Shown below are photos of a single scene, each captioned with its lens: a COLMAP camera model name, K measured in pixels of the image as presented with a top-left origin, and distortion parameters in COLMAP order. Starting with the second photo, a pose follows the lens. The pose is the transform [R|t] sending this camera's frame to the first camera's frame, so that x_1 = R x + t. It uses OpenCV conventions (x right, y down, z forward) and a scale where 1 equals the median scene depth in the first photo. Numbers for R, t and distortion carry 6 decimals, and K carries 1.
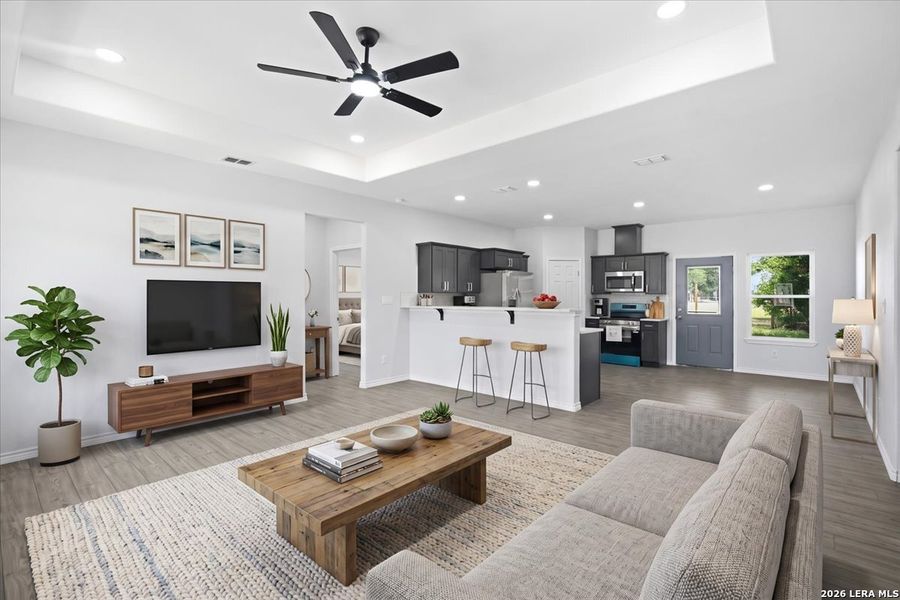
lens RADIAL K [[411.3, 0, 450.0], [0, 411.3, 300.0], [0, 0, 1]] dist [-0.001923, -0.000292]
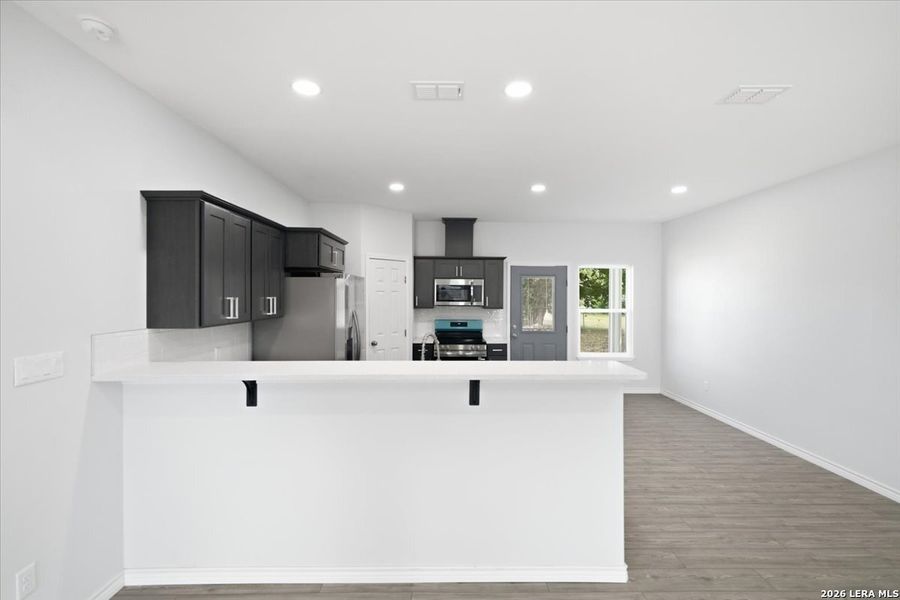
lens RADIAL K [[411.3, 0, 450.0], [0, 411.3, 300.0], [0, 0, 1]] dist [-0.001923, -0.000292]
pose [[0.747452, -0.005825, 0.664290, -0.098490], [0.003897, 0.999983, 0.004384, -0.034715], [-0.664304, -0.000688, 0.747462, 0.453645]]
